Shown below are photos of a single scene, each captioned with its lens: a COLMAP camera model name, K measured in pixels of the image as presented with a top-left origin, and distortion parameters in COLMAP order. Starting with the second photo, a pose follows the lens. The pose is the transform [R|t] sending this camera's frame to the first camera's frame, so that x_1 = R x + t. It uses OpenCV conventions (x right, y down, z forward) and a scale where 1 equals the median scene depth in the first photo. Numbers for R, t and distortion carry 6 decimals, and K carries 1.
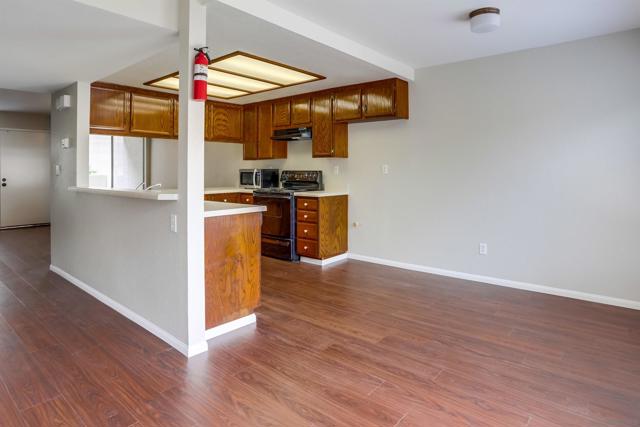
lens RADIAL K [[374.2, 0, 320.4], [0, 374.2, 181.2], [0, 0, 1]] dist [-0.077542, 0.043872]
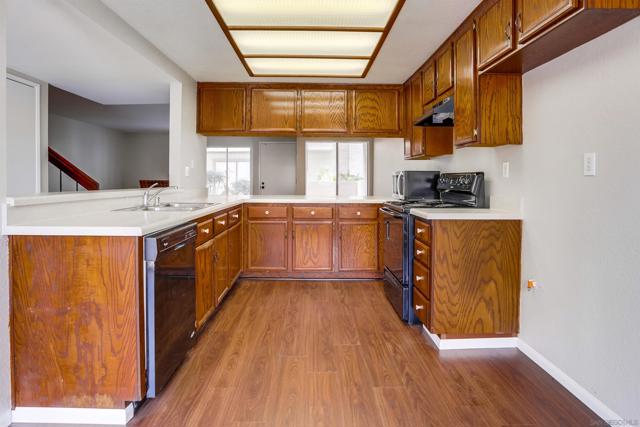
lens RADIAL K [[354.4, 0, 319.7], [0, 354.4, 182.3], [0, 0, 1]] dist [-0.061813, 0.024183]
pose [[0.651926, 0.009120, -0.758227, 0.265123], [-0.024974, 0.999643, -0.009449, -0.002052], [0.757871, 0.025096, 0.651922, 0.539882]]
